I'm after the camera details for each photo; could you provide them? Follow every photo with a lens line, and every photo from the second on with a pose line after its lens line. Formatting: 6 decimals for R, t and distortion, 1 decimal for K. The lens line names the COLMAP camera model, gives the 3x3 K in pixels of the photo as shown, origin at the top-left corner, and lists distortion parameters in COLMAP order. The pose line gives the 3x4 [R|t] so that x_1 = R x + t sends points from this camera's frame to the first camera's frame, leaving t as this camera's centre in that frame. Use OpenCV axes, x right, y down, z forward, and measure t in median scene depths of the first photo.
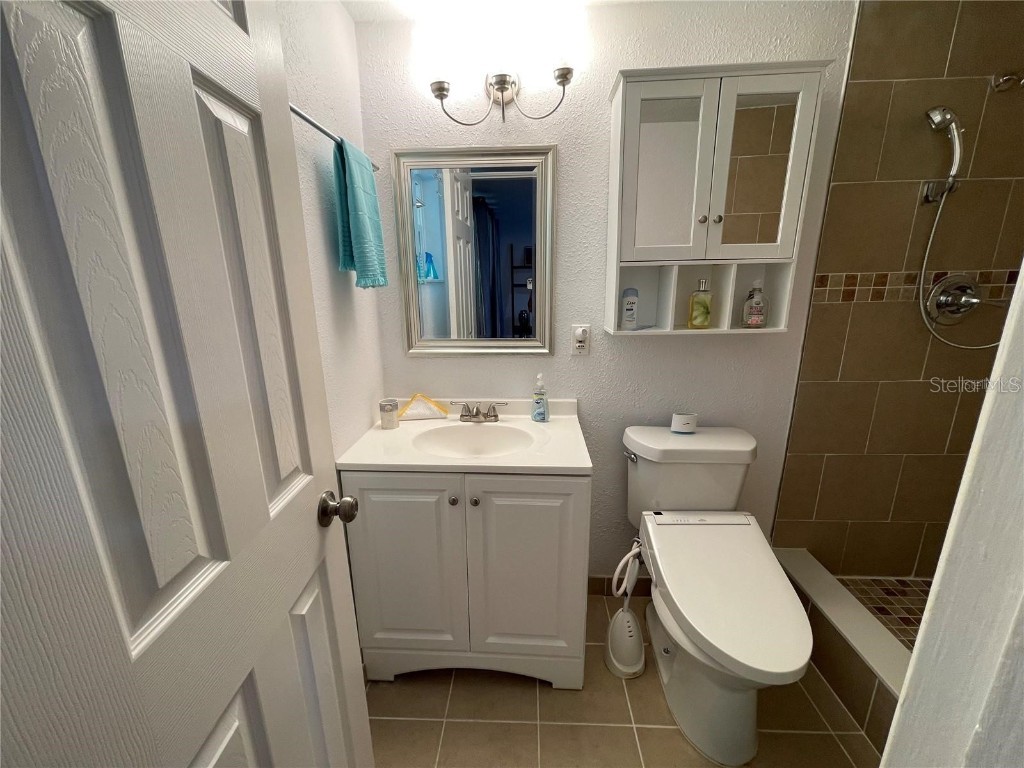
lens RADIAL K [[412.4, 0, 509.5], [0, 412.4, 385.7], [0, 0, 1]] dist [-0.001205, -0.000333]
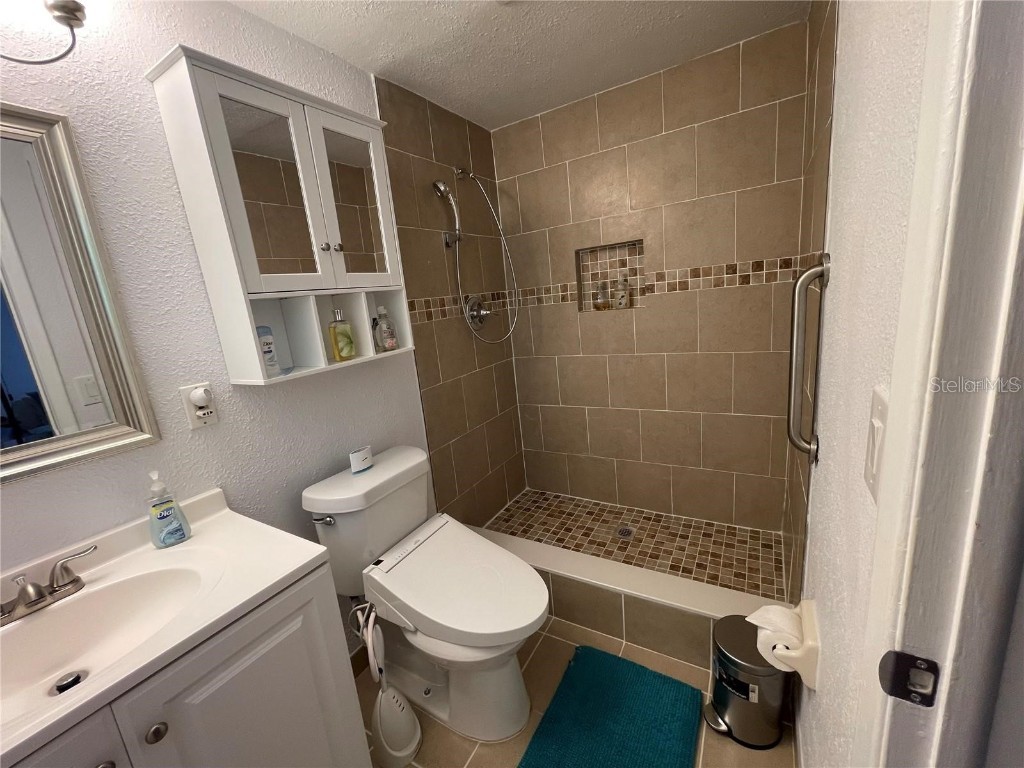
lens RADIAL K [[412.4, 0, 510.4], [0, 412.4, 386.6], [0, 0, 1]] dist [-0.001205, -0.000333]
pose [[0.464254, -0.220915, 0.857709, -0.195860], [0.305708, 0.948849, 0.078918, -0.038779], [-0.831270, 0.225571, 0.508043, 0.213311]]
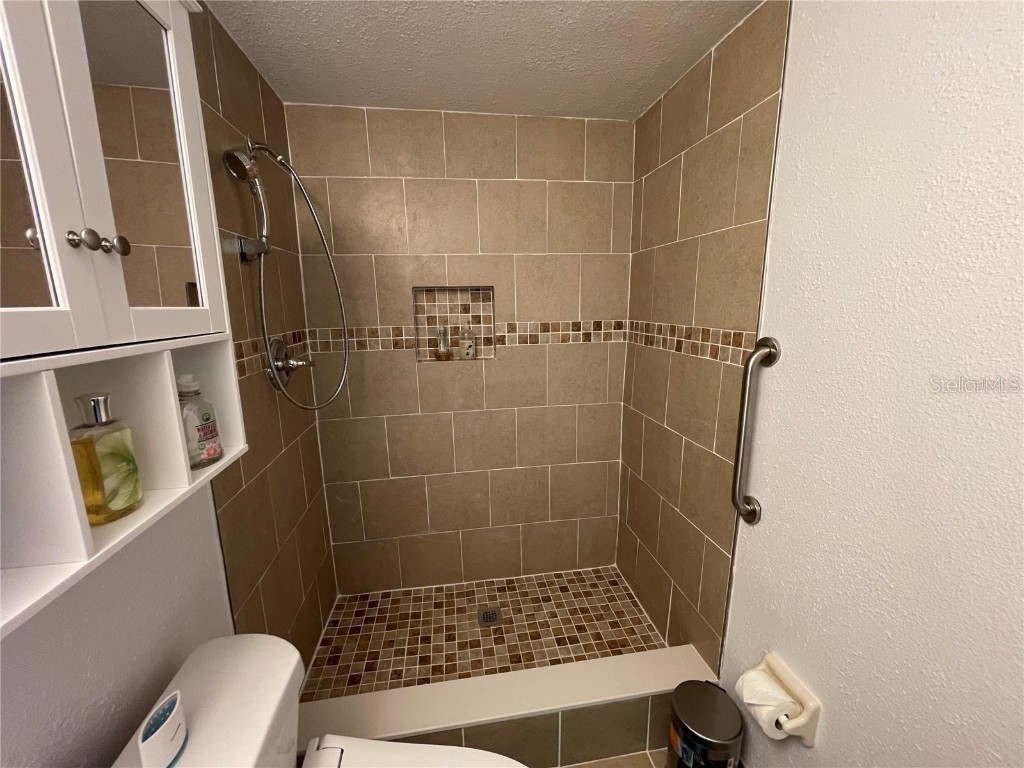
lens RADIAL K [[412.4, 0, 509.0], [0, 412.4, 387.2], [0, 0, 1]] dist [-0.001205, -0.000333]
pose [[-0.203302, -0.172428, 0.963814, 0.028244], [0.256913, 0.940486, 0.222446, -0.242081], [-0.944809, 0.292840, -0.146904, 0.670259]]
